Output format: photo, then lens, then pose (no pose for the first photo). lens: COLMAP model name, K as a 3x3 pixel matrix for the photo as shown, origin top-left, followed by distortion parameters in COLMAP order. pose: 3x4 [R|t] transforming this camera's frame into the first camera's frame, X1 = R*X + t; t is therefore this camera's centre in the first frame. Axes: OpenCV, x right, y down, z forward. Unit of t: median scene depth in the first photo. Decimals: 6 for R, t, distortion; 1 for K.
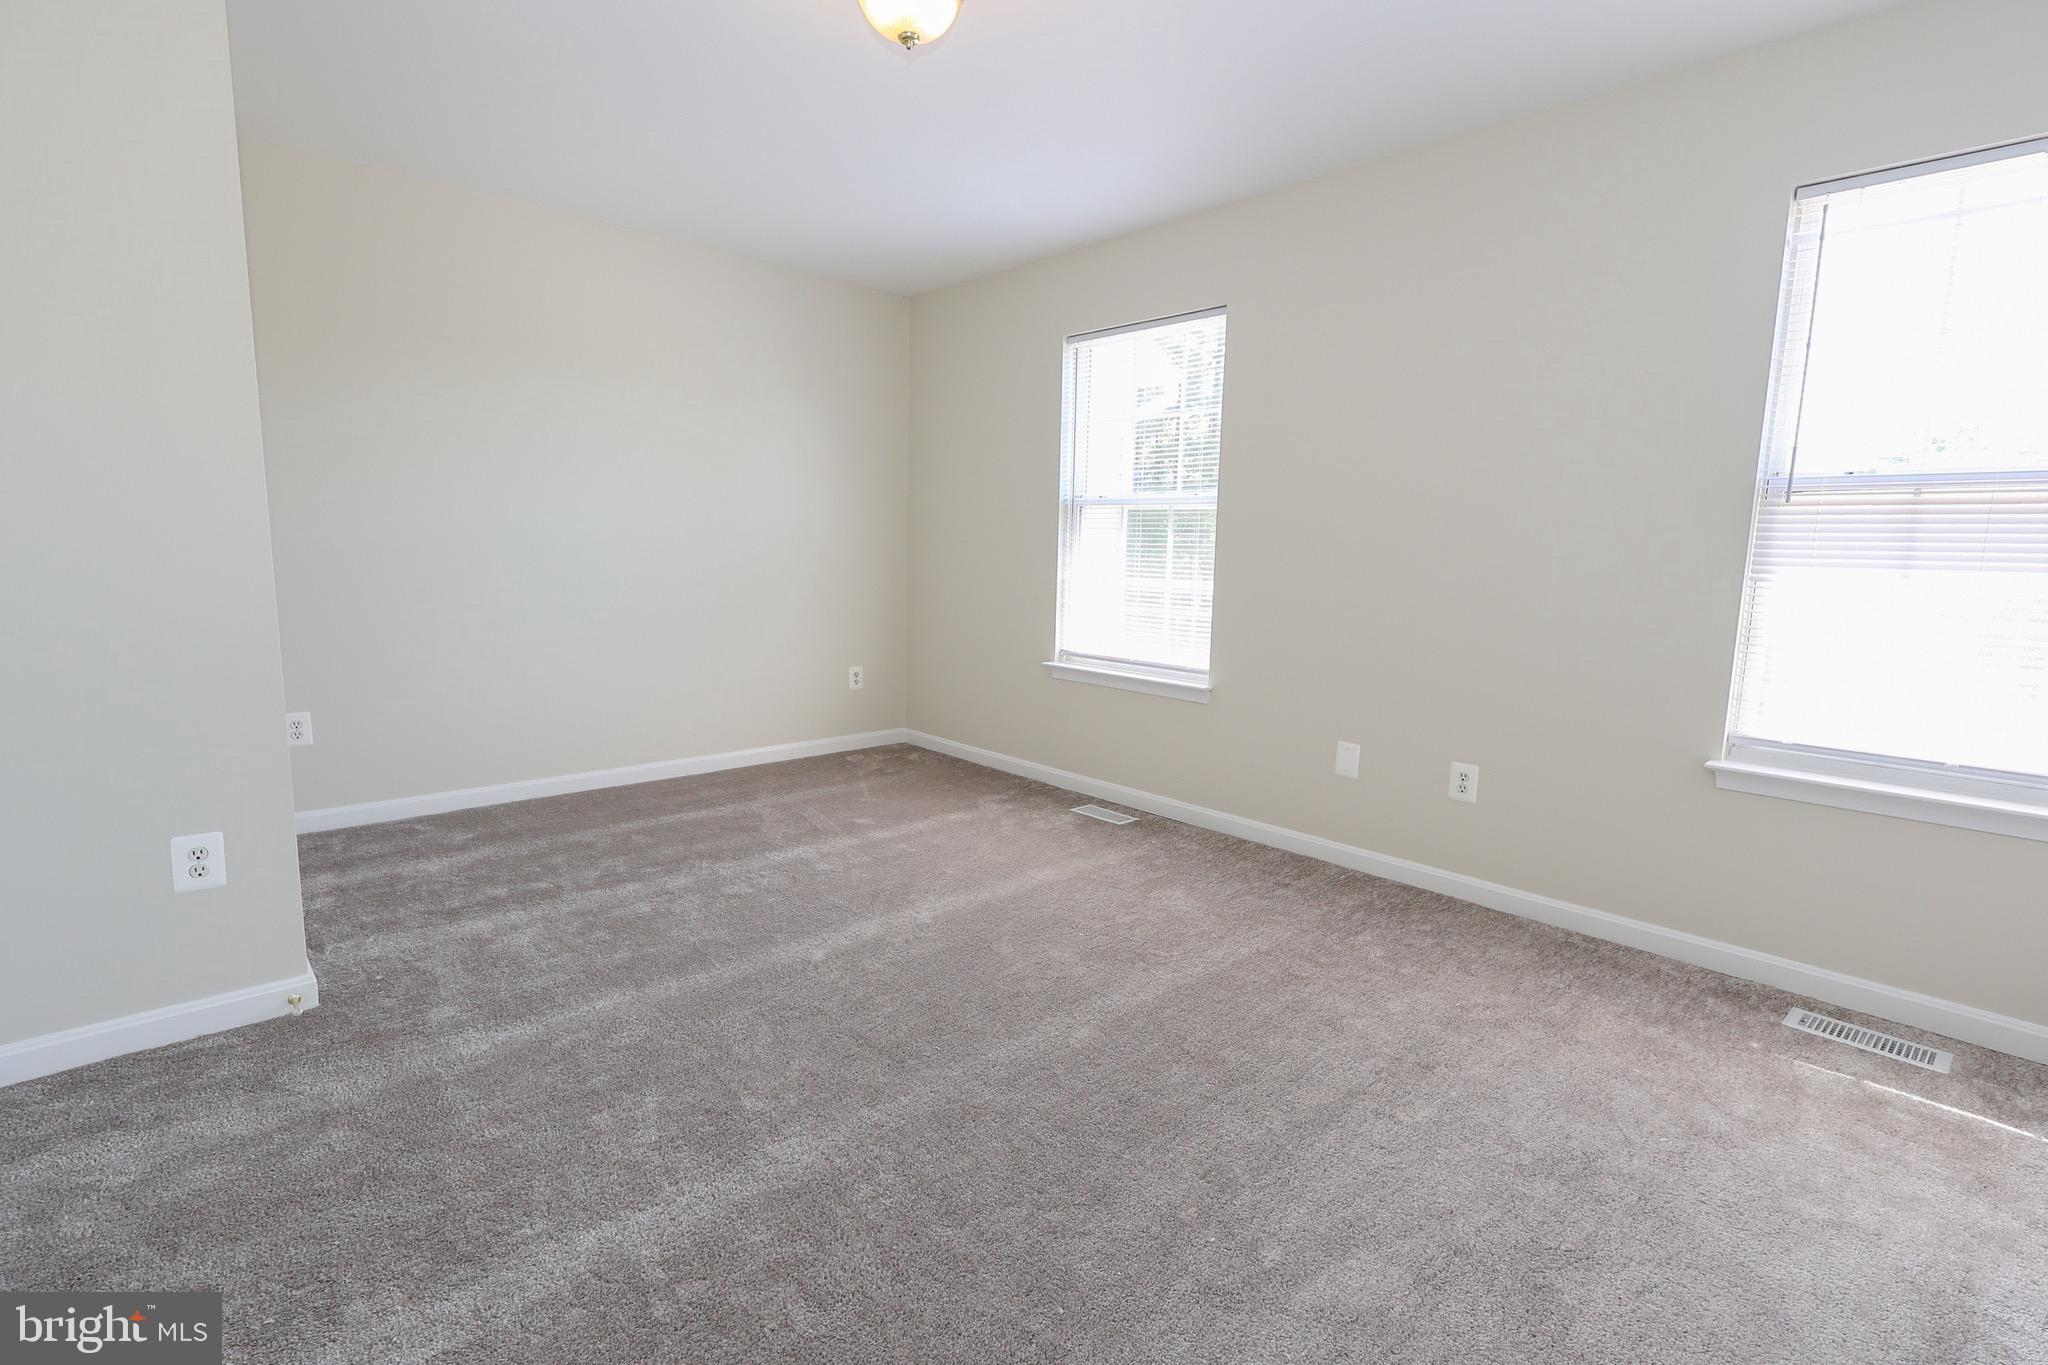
lens RADIAL K [[939.8, 0, 1006.3], [0, 939.8, 676.0], [0, 0, 1]] dist [-0.006093, 0.002491]
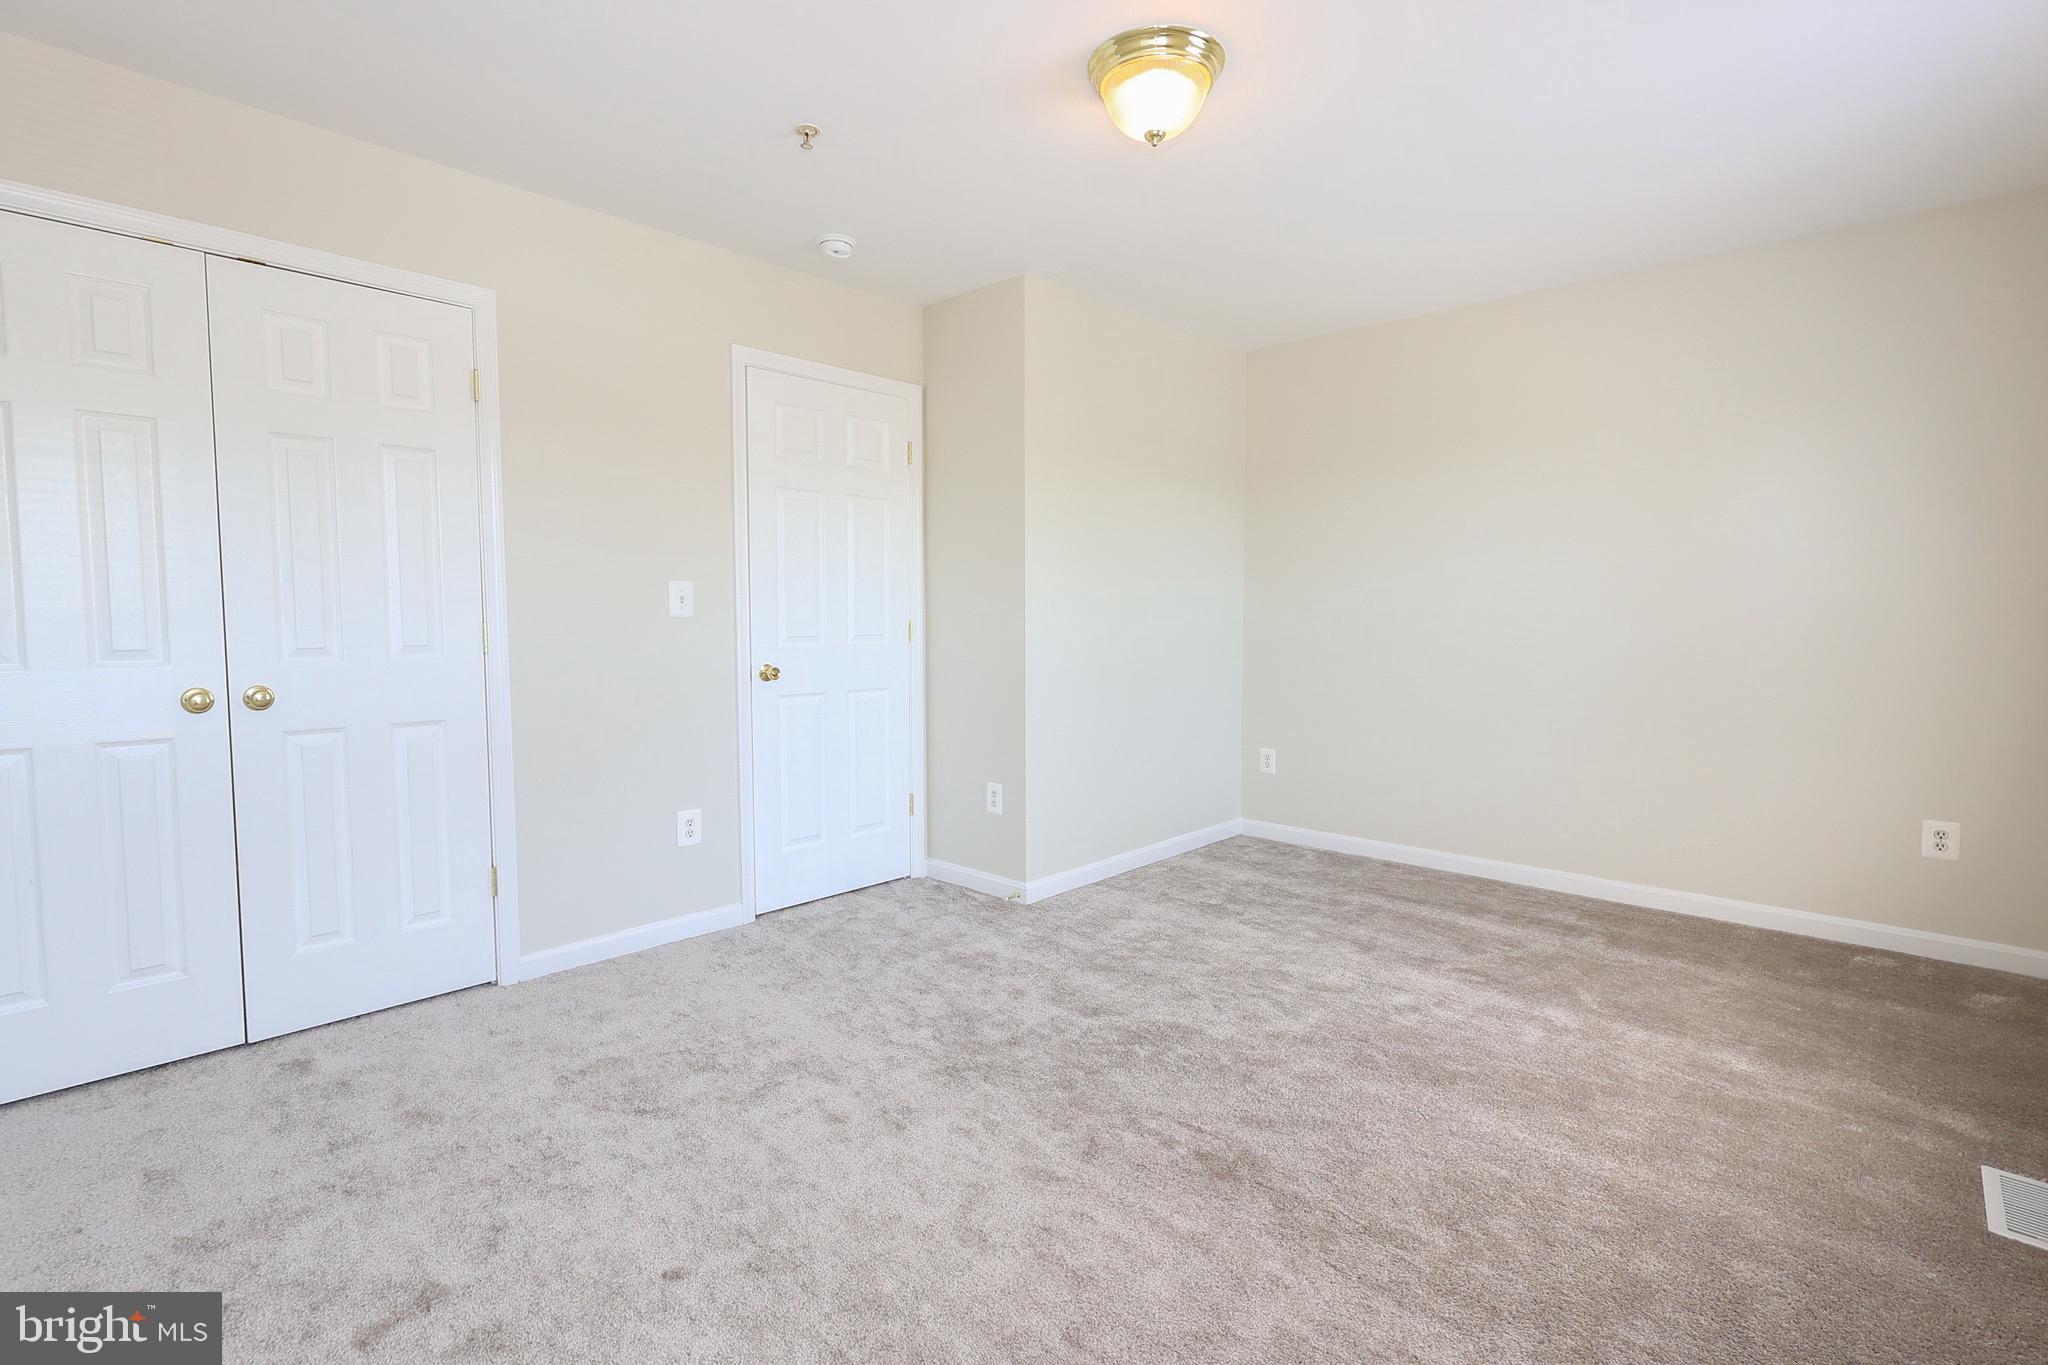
lens RADIAL K [[939.8, 0, 1019.6], [0, 939.8, 679.8], [0, 0, 1]] dist [-0.006093, 0.002491]
pose [[0.080458, 0.050089, -0.995499, 0.564045], [-0.134116, 0.990199, 0.038983, -0.064272], [0.987694, 0.130376, 0.086387, 0.505487]]
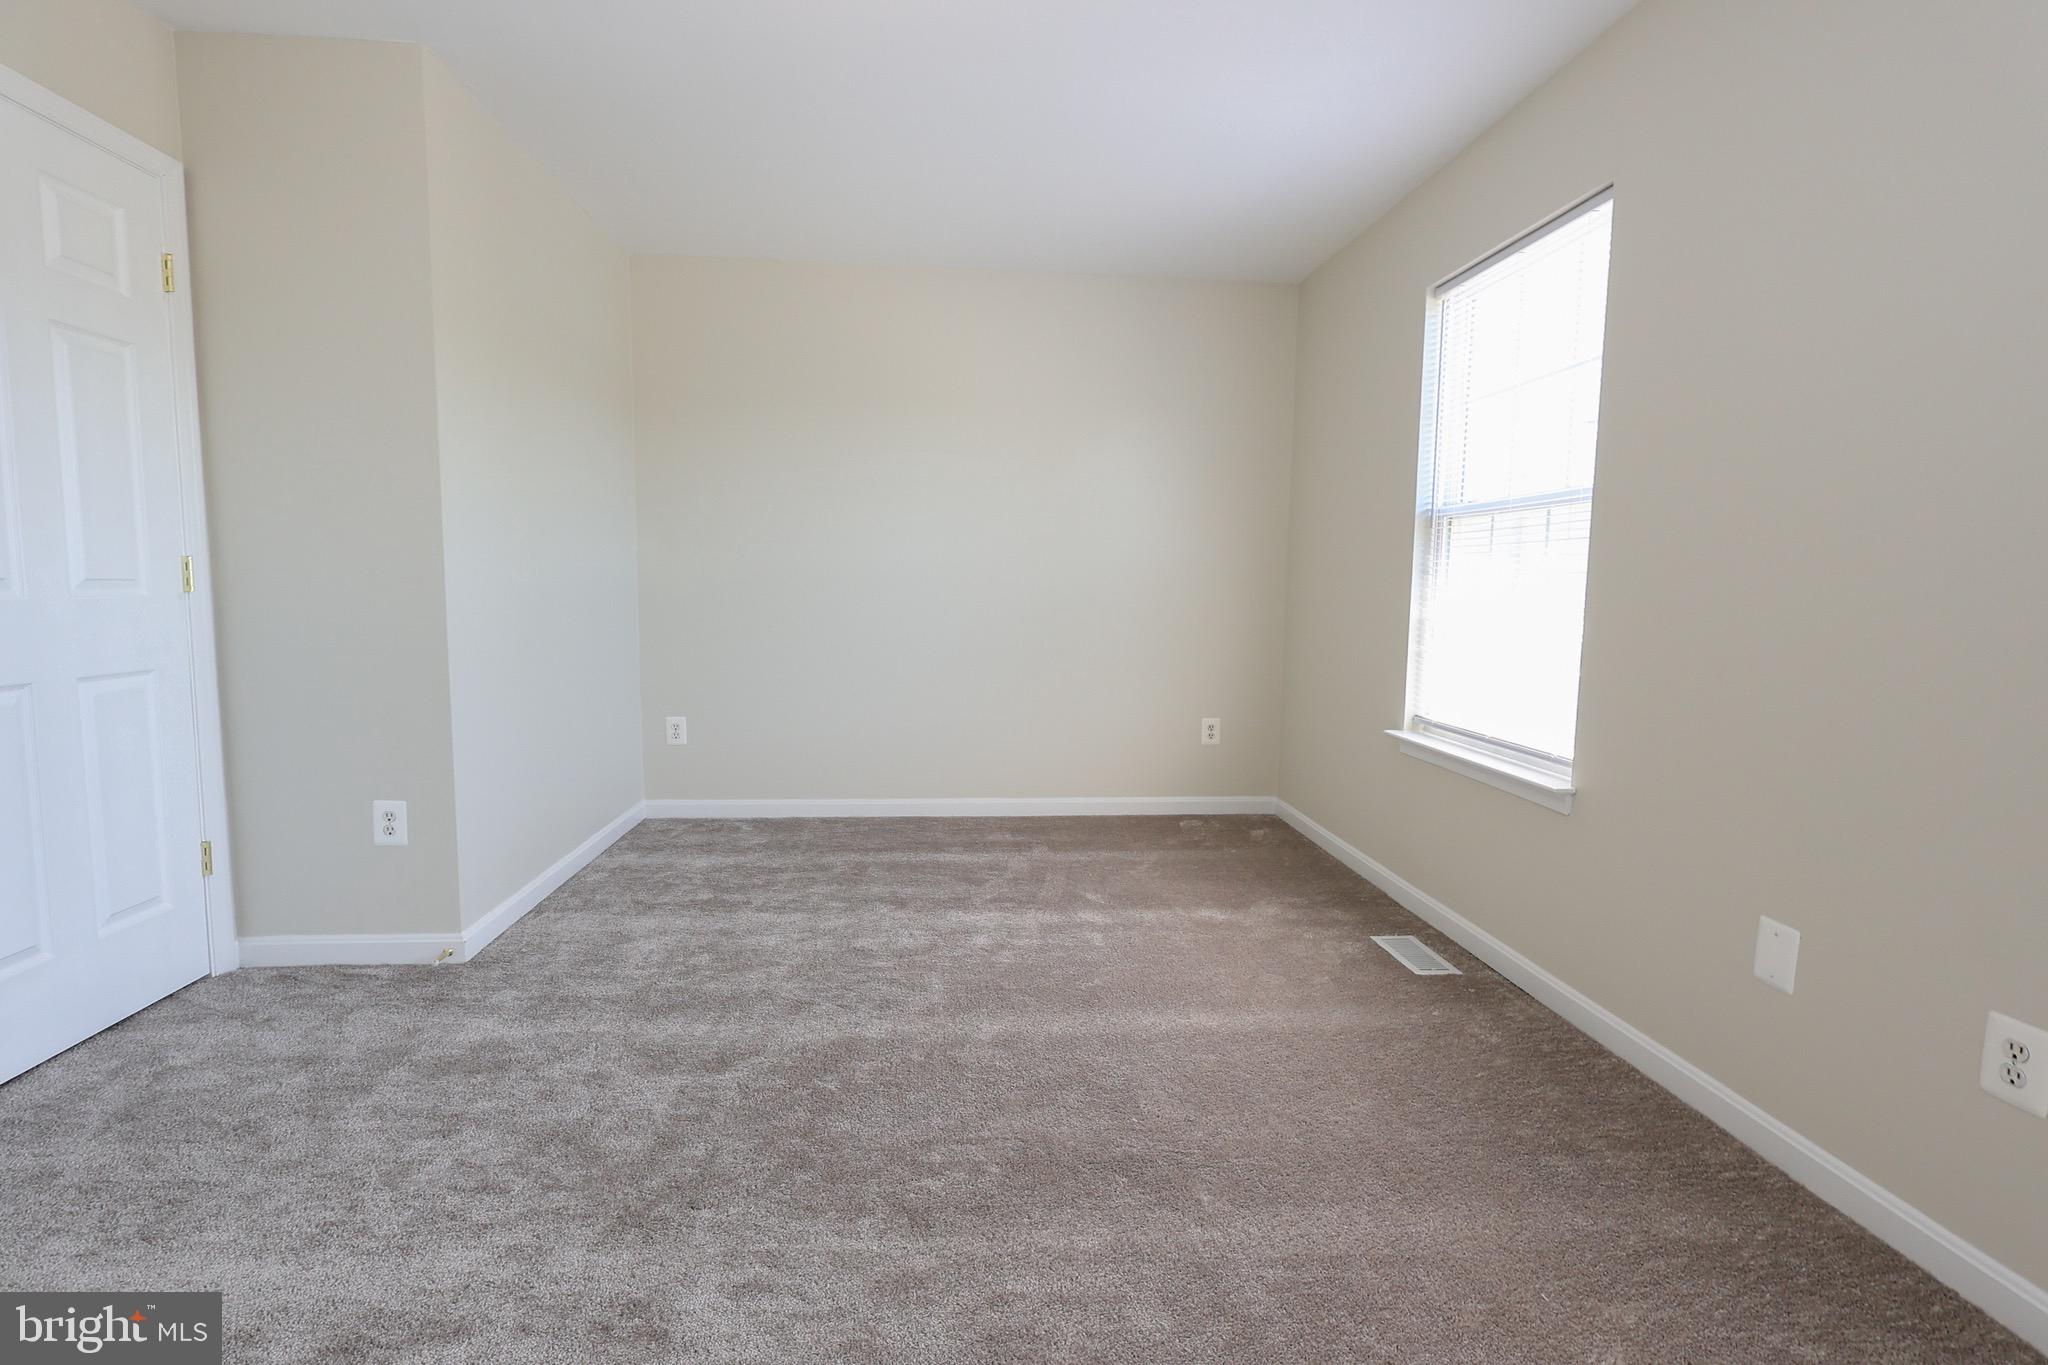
lens RADIAL K [[939.8, 0, 1015.3], [0, 939.8, 675.2], [0, 0, 1]] dist [-0.006093, 0.002491]
pose [[0.794563, 0.048829, -0.605215, 0.315976], [-0.080836, 0.996395, -0.025737, -0.018370], [0.601777, 0.069373, 0.795646, 0.292125]]
